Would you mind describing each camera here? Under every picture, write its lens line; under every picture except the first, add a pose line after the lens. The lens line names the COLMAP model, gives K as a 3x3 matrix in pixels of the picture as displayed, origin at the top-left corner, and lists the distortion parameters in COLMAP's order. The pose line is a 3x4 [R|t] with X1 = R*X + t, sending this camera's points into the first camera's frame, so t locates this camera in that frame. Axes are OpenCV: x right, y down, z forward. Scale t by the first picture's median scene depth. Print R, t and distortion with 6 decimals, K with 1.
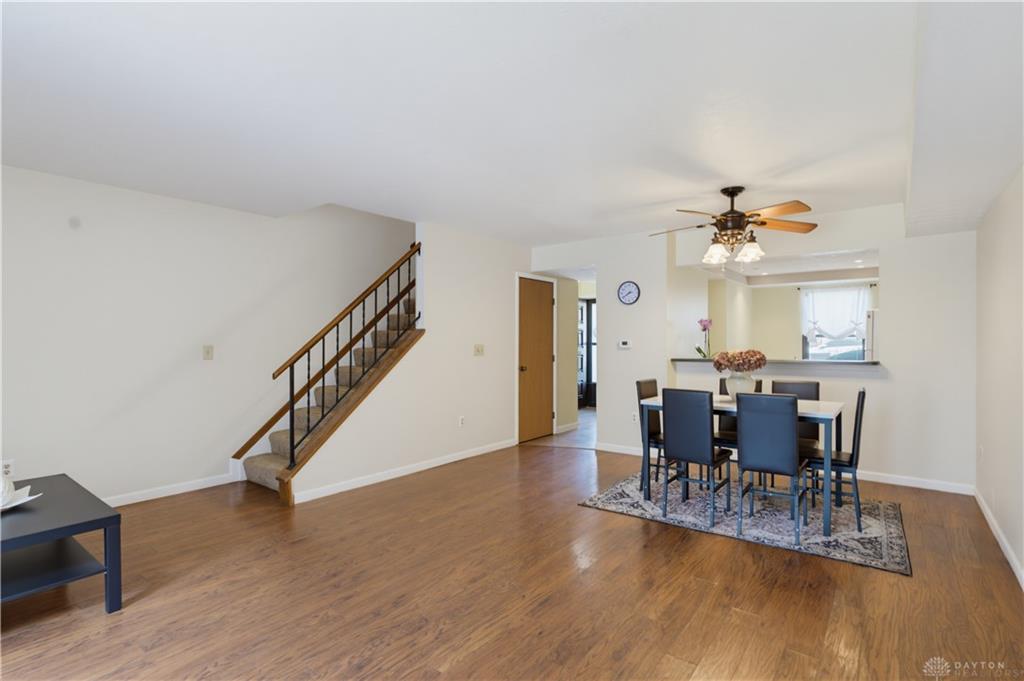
lens RADIAL K [[490.3, 0, 523.3], [0, 490.3, 341.6], [0, 0, 1]] dist [-0.003664, -0.000402]
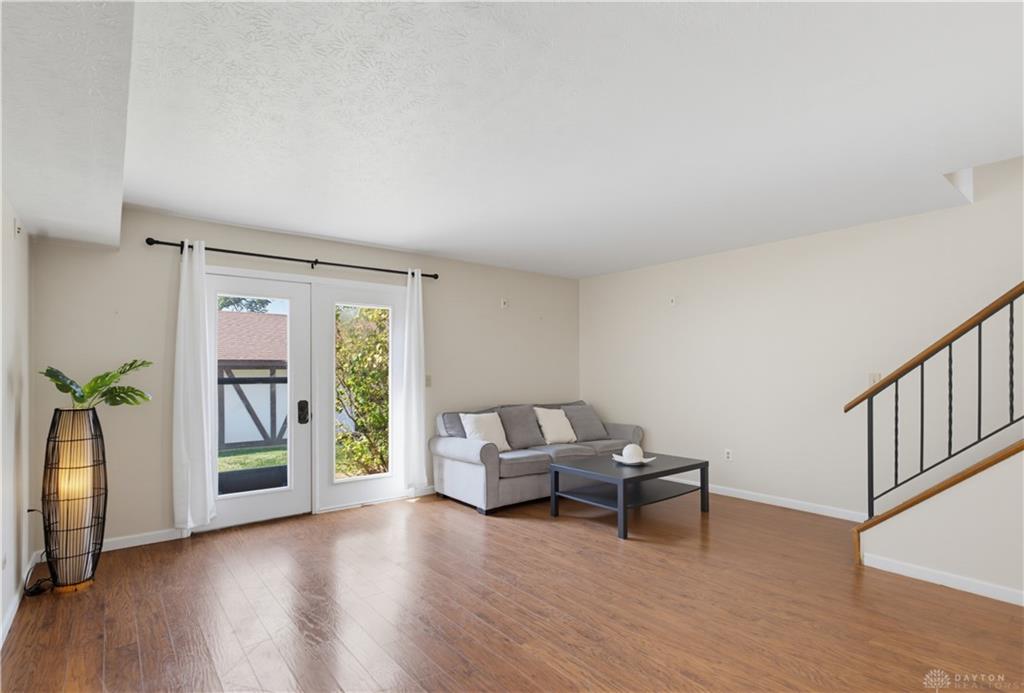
lens RADIAL K [[503.4, 0, 503.4], [0, 503.4, 369.7], [0, 0, 1]] dist [-0.003321, -0.000236]
pose [[-0.247727, 0.001772, -0.968828, 0.487309], [0.003599, 0.999993, 0.000909, -0.002266], [0.968823, -0.003262, -0.247732, 0.589632]]
